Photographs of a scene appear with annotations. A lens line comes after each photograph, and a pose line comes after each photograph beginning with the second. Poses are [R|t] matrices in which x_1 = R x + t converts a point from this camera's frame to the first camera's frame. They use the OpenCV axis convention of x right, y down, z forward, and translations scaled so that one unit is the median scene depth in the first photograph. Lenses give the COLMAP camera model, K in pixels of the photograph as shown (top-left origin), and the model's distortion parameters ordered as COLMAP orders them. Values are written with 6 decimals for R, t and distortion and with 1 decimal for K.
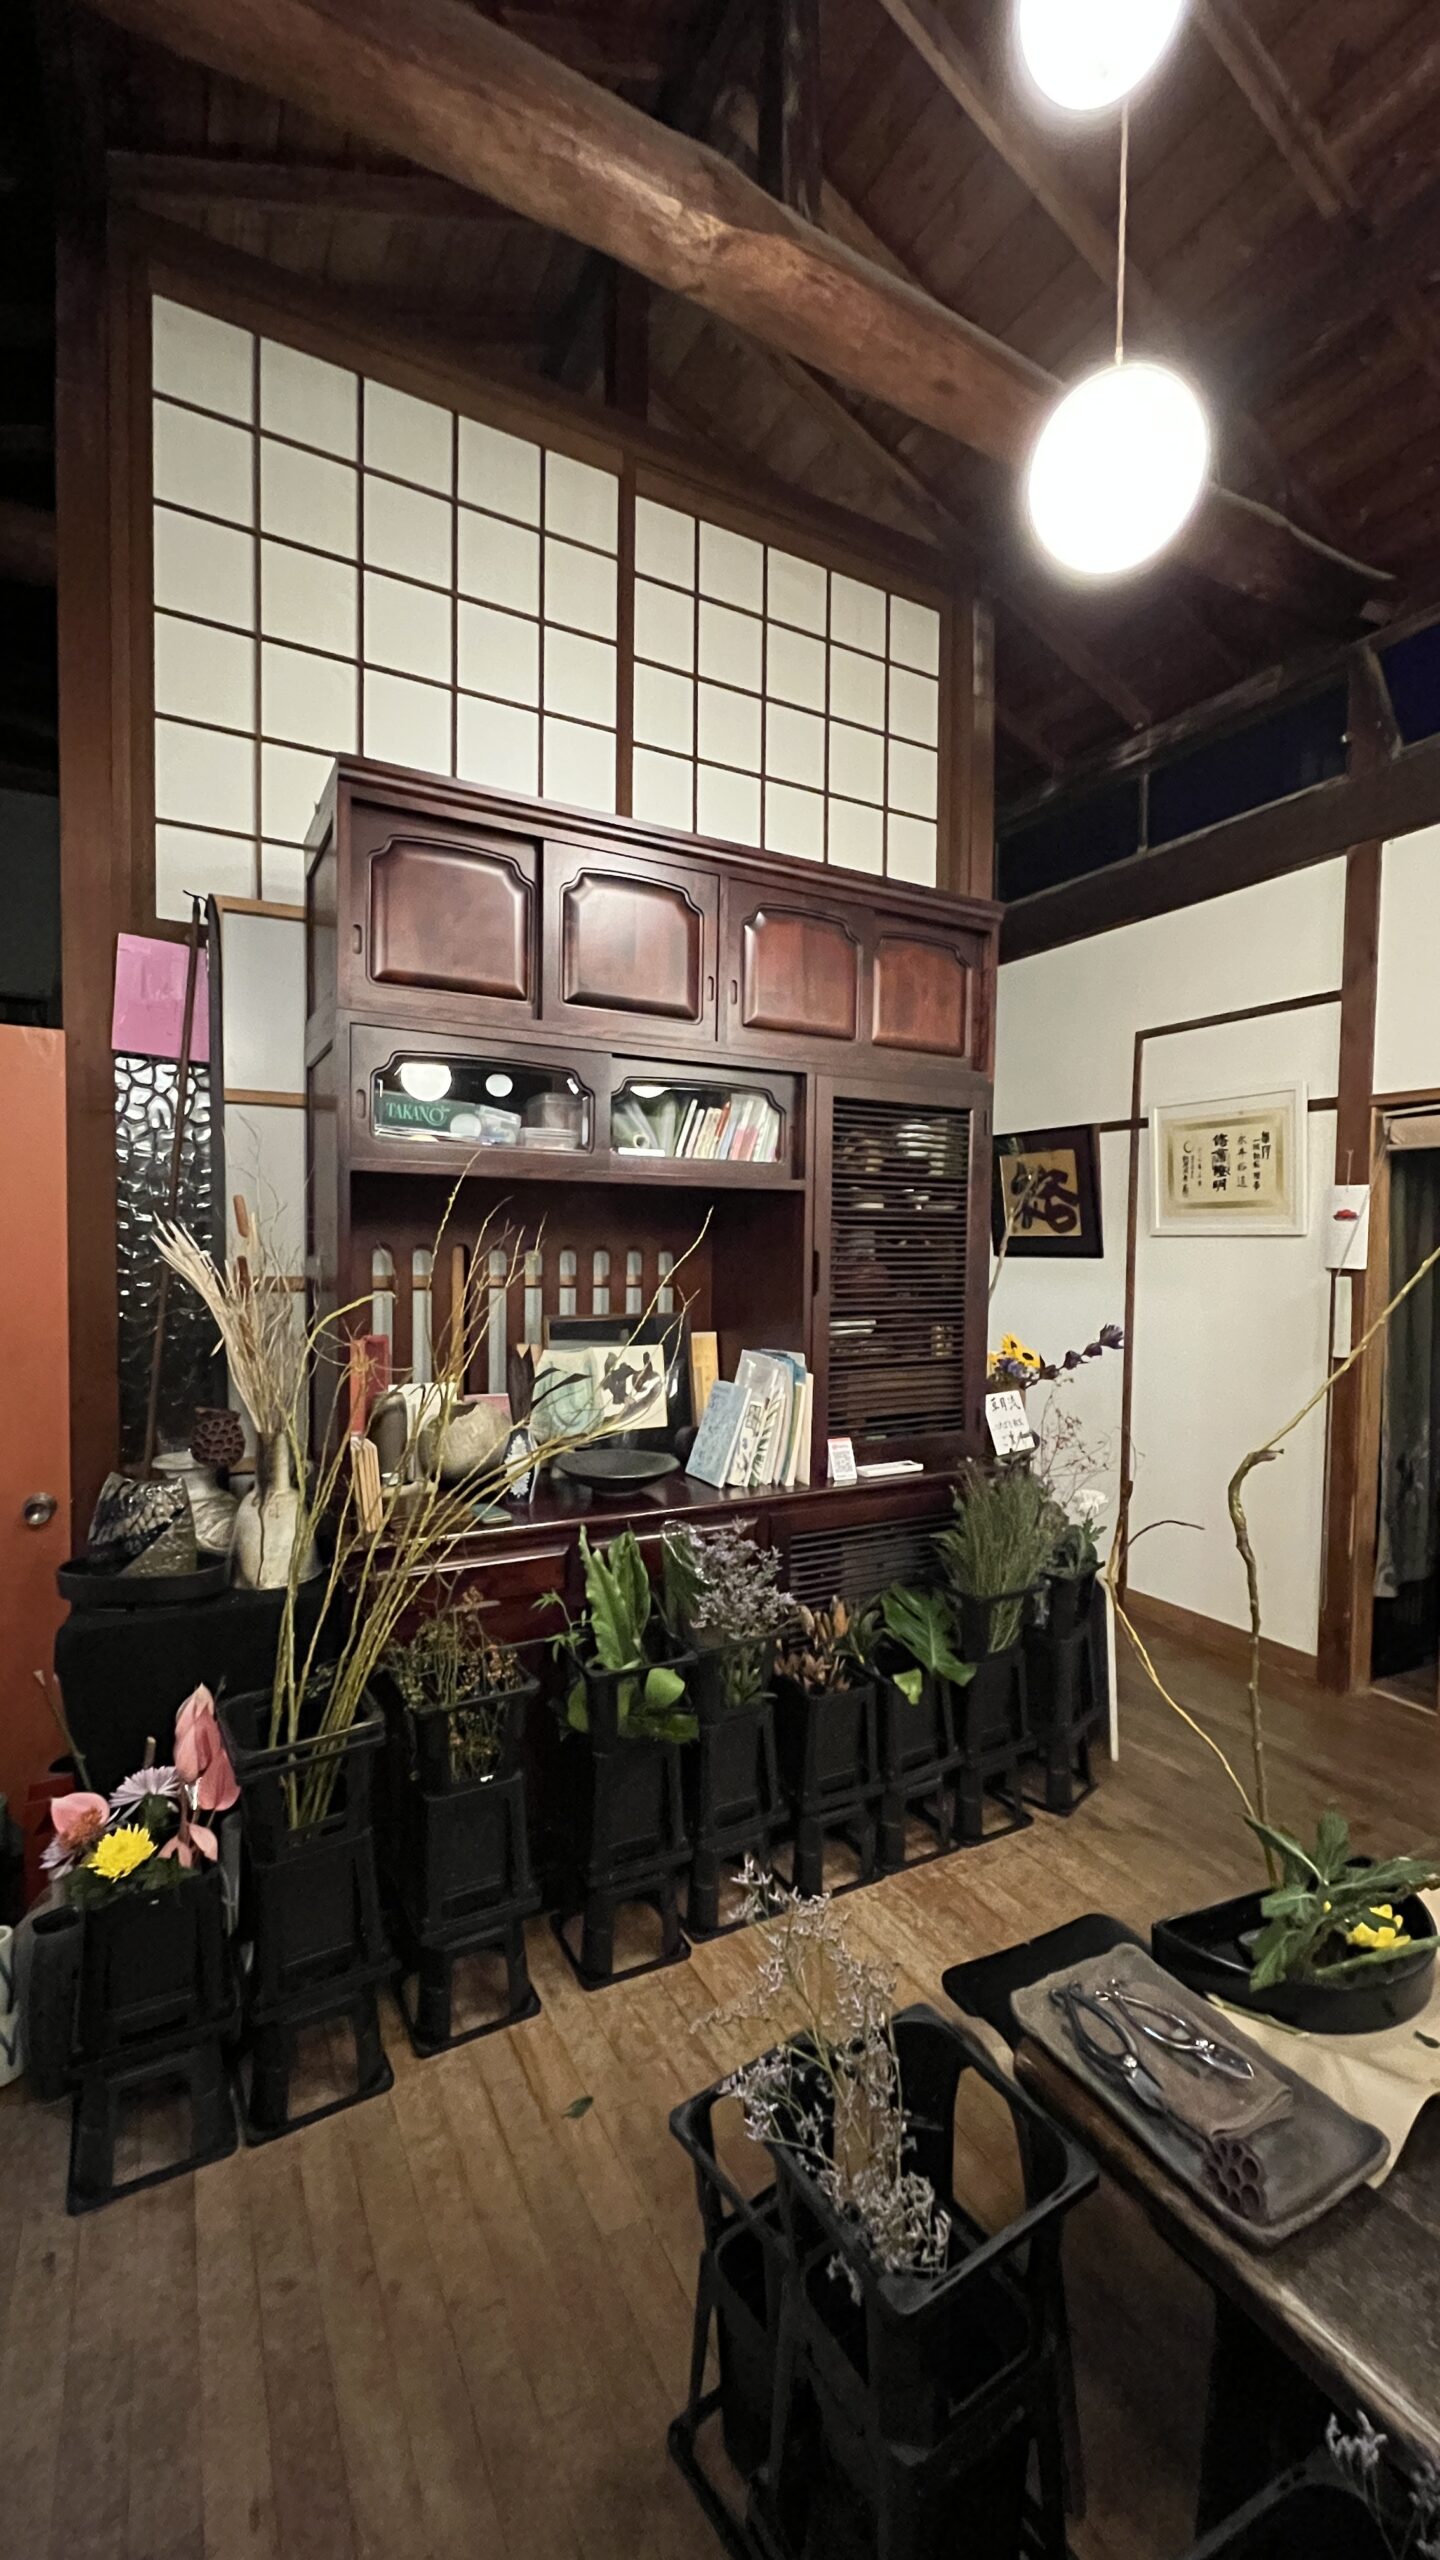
lens RADIAL K [[994.7, 0, 694.9], [0, 994.7, 1281.7], [0, 0, 1]] dist [-0.002196, -0.000122]
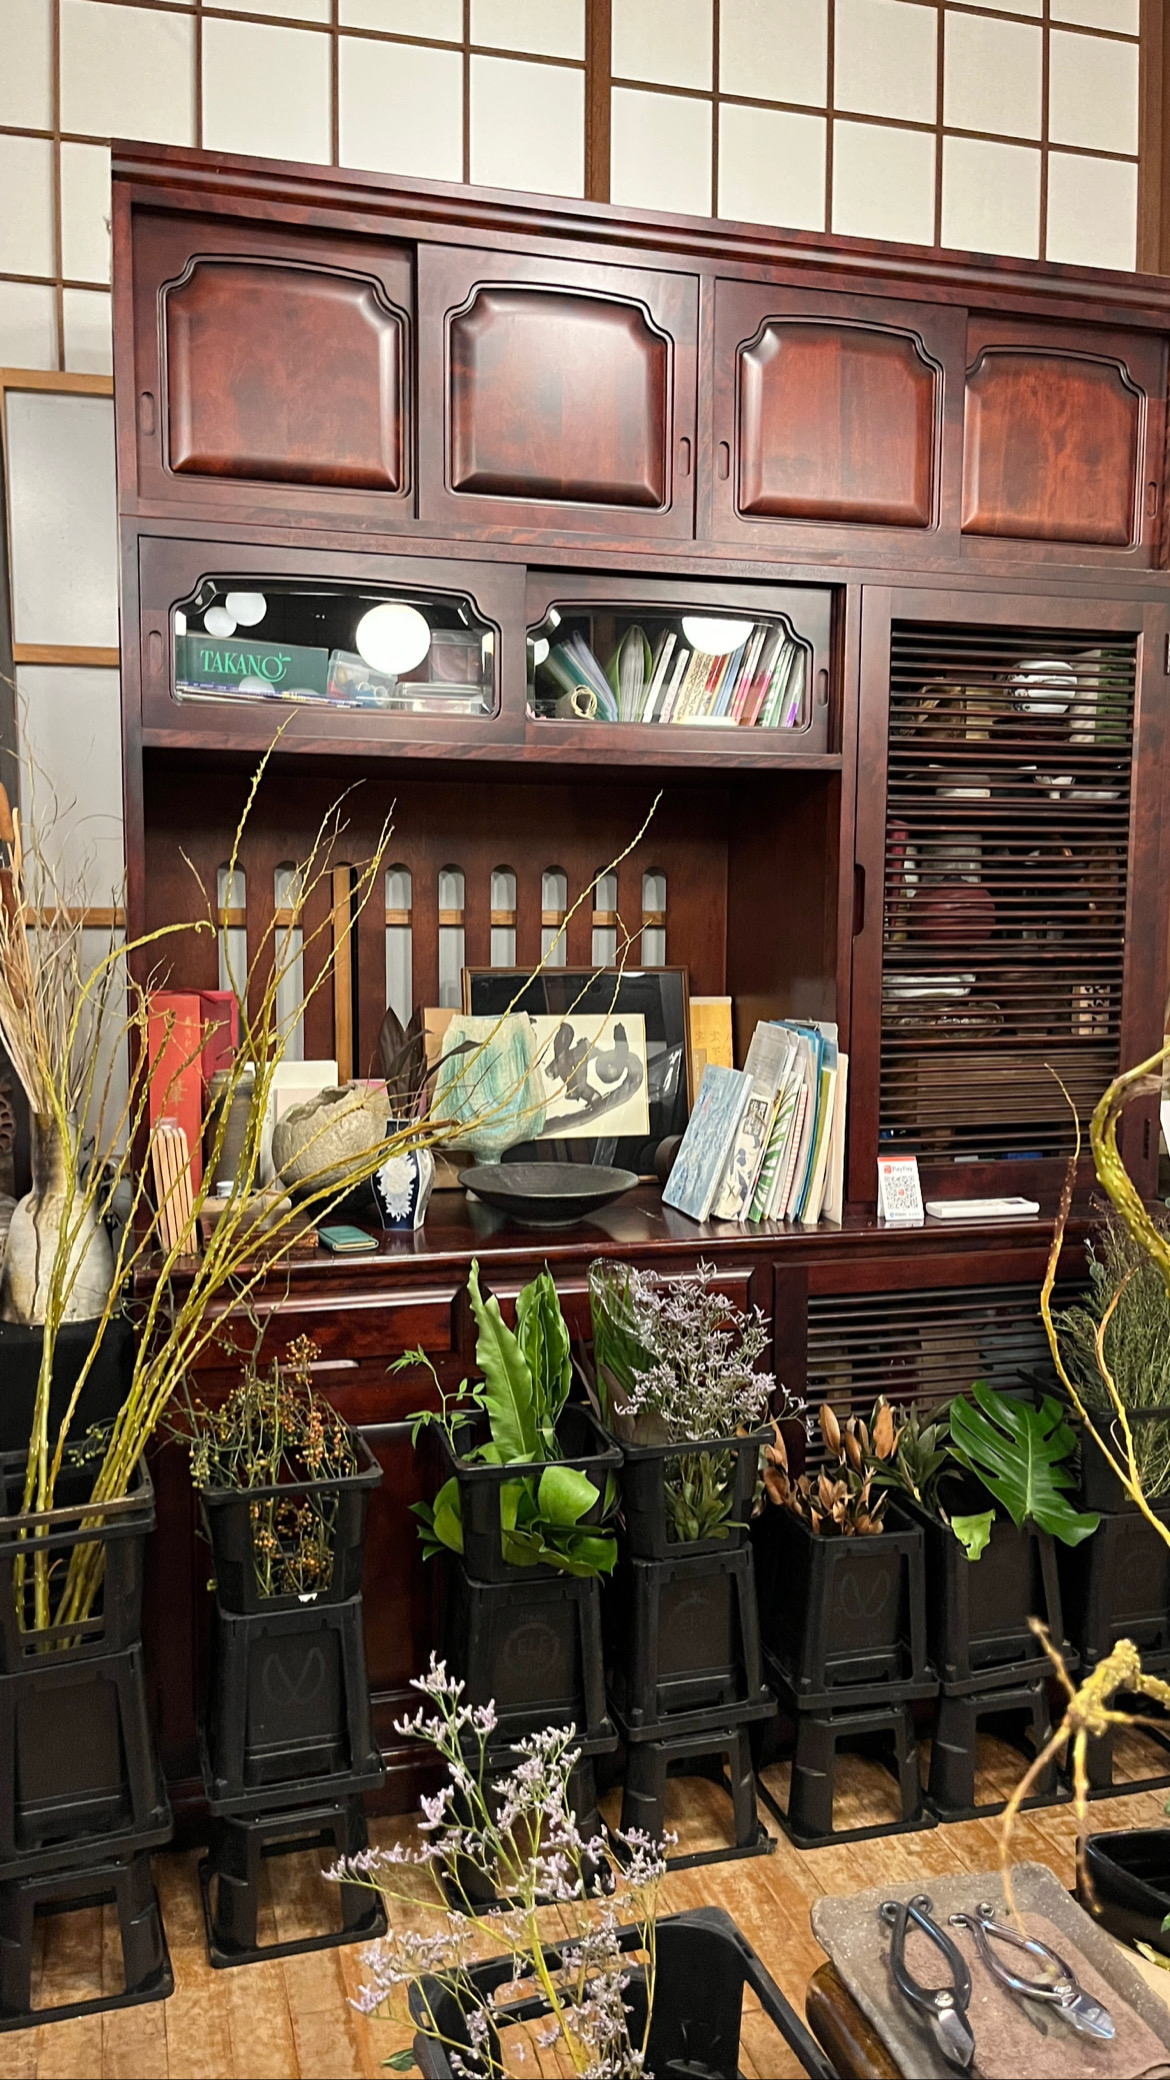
lens RADIAL K [[1535.2, 0, 585.0], [0, 1535.2, 1040.0], [0, 0, 1]] dist [0.034220, -0.031656]
pose [[0.977122, 0.012393, -0.212318, 0.163961], [-0.002739, 0.998951, 0.045705, 0.038416], [0.212662, -0.044077, 0.976131, -0.013341]]
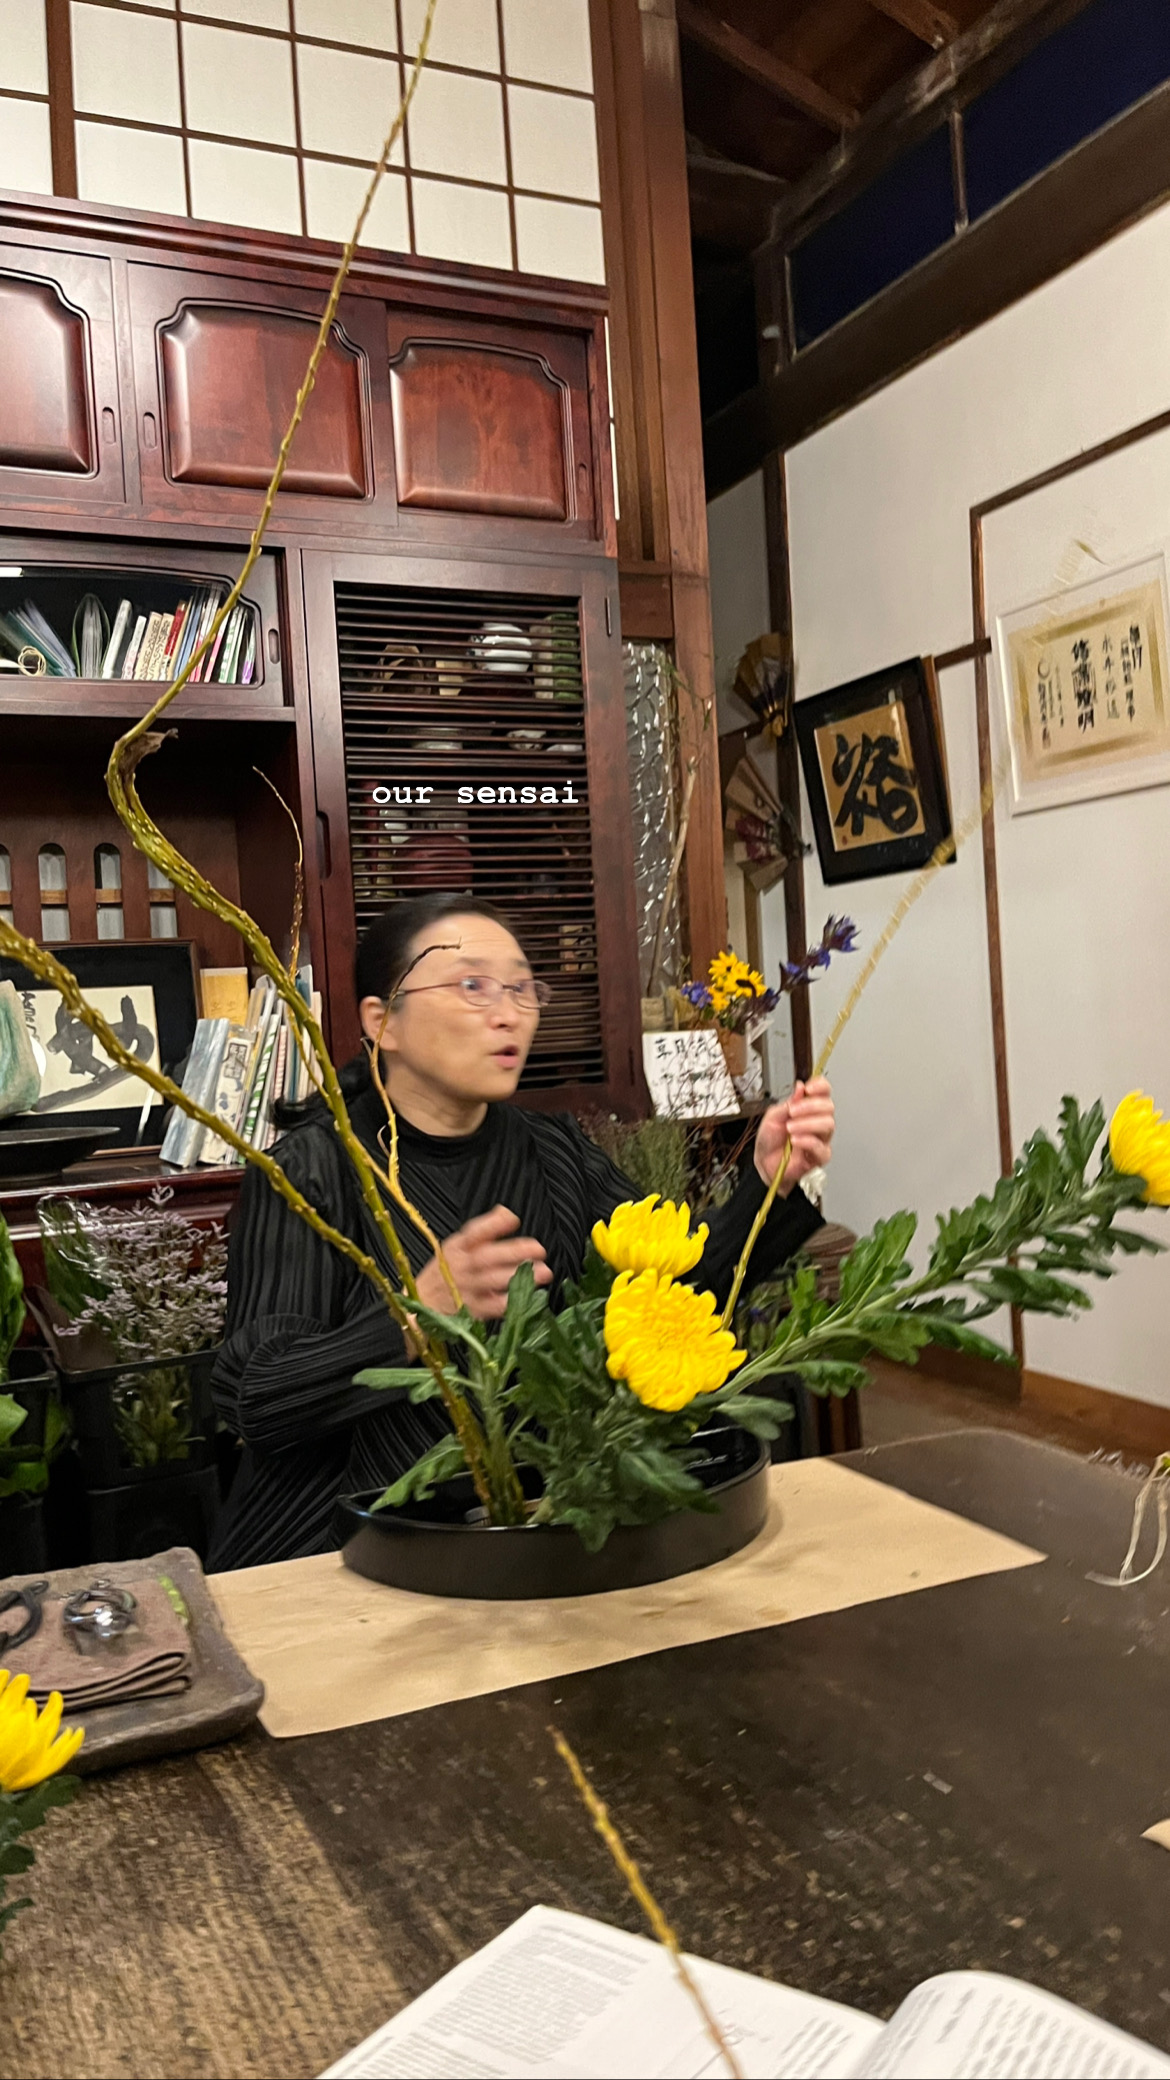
lens RADIAL K [[1535.2, 0, 585.0], [0, 1535.2, 1040.0], [0, 0, 1]] dist [0.034220, -0.031656]
pose [[0.995726, -0.068775, -0.061634, 0.358801], [0.067067, 0.997316, -0.029367, 0.168157], [0.063488, 0.025108, 0.997667, -0.020962]]
